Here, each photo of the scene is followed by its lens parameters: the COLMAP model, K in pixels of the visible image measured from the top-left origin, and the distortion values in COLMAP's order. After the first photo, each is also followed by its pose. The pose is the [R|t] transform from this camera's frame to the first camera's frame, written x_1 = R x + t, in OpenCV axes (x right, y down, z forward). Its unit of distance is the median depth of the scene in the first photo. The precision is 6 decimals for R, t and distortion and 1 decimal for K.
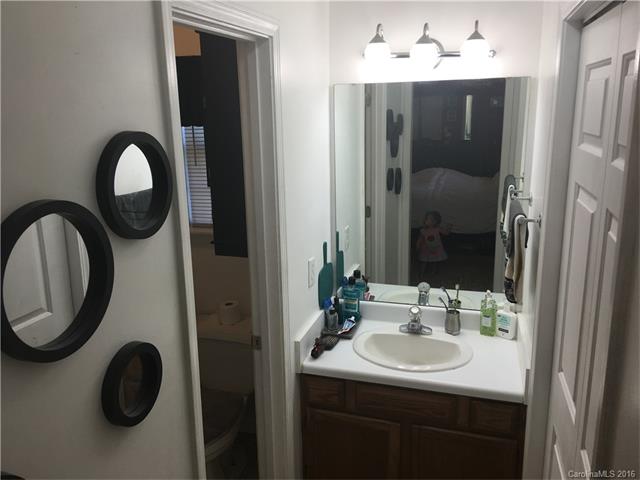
lens RADIAL K [[552.4, 0, 318.7], [0, 552.4, 236.1], [0, 0, 1]] dist [0.087088, -0.065618]
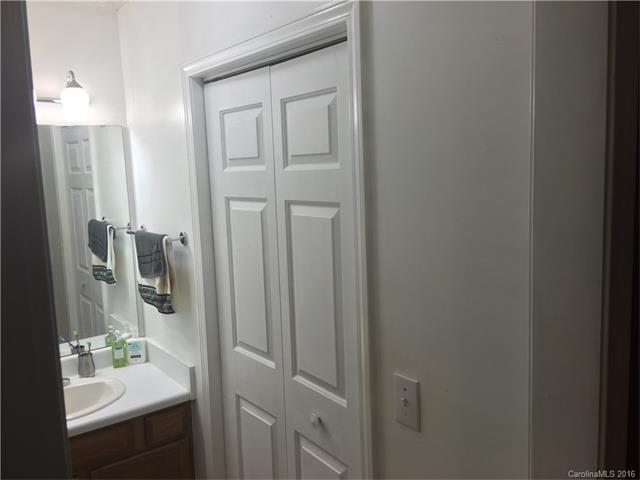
lens RADIAL K [[552.4, 0, 320.7], [0, 552.4, 241.0], [0, 0, 1]] dist [0.087088, -0.065618]
pose [[0.580693, -0.107148, 0.807041, -0.306969], [0.211904, 0.977026, -0.022756, 0.051991], [-0.786061, 0.184229, 0.590057, 0.048107]]
